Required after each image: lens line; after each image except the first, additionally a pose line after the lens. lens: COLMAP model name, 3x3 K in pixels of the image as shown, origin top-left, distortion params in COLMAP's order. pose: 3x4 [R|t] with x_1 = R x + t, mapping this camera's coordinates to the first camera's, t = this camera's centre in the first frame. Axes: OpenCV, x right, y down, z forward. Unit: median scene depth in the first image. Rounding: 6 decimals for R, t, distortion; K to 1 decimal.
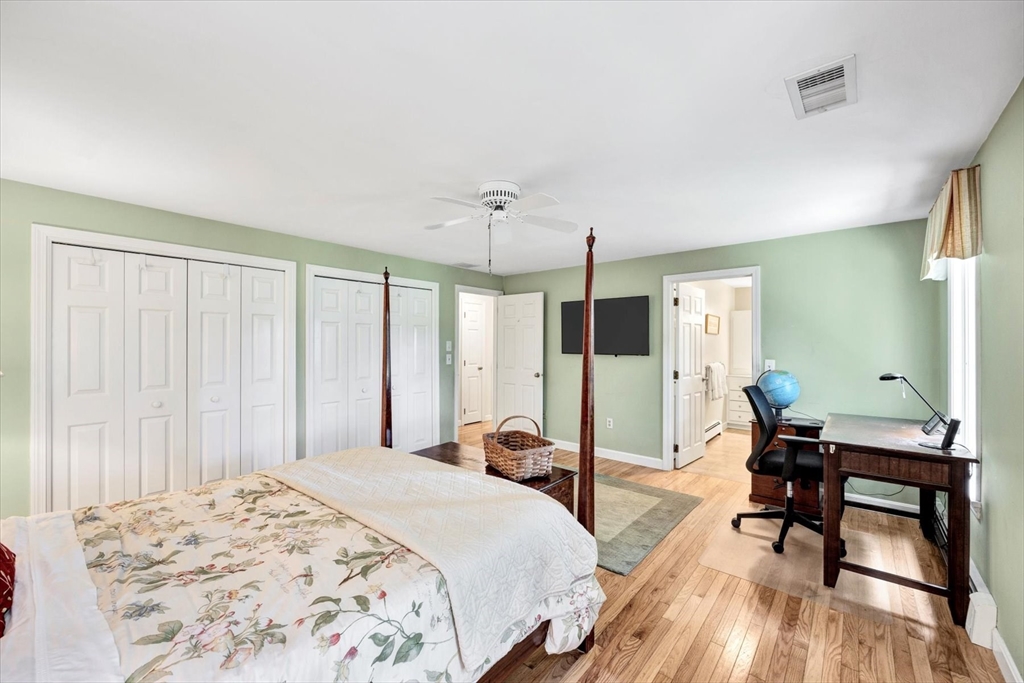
lens RADIAL K [[416.3, 0, 496.8], [0, 416.3, 341.8], [0, 0, 1]] dist [-0.000910, 0.000098]
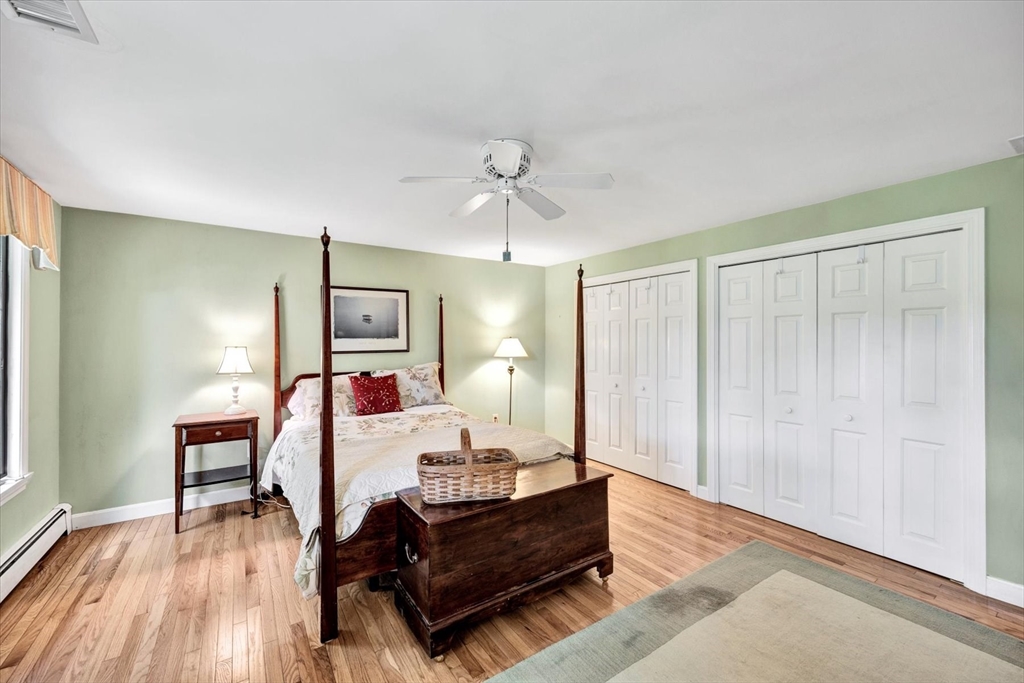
lens RADIAL K [[415.9, 0, 525.5], [0, 415.9, 342.7], [0, 0, 1]] dist [0.010586, 0.000079]
pose [[-0.244201, -0.002898, -0.969720, 0.780846], [-0.000875, 0.999996, -0.002769, 0.006401], [0.969724, 0.000172, -0.244203, 1.229570]]
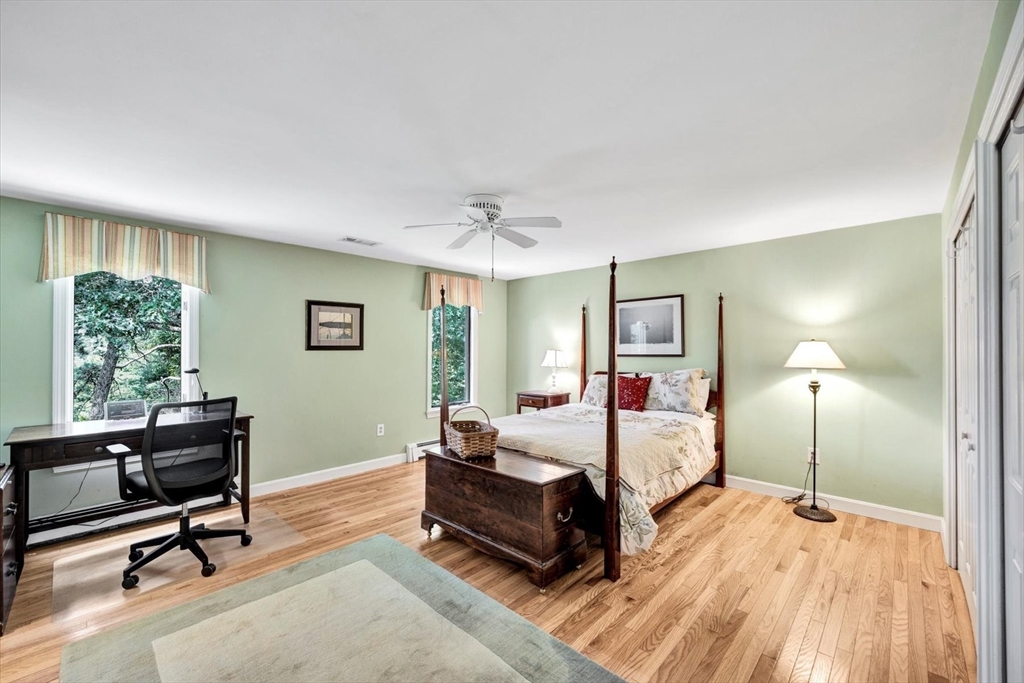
lens RADIAL K [[416.3, 0, 496.8], [0, 416.3, 341.8], [0, 0, 1]] dist [-0.000910, 0.000098]
pose [[-0.997981, -0.002975, 0.063448, -0.101656], [-0.003733, 0.999923, -0.011836, 0.002480], [-0.063407, -0.012049, -0.997915, 2.063210]]
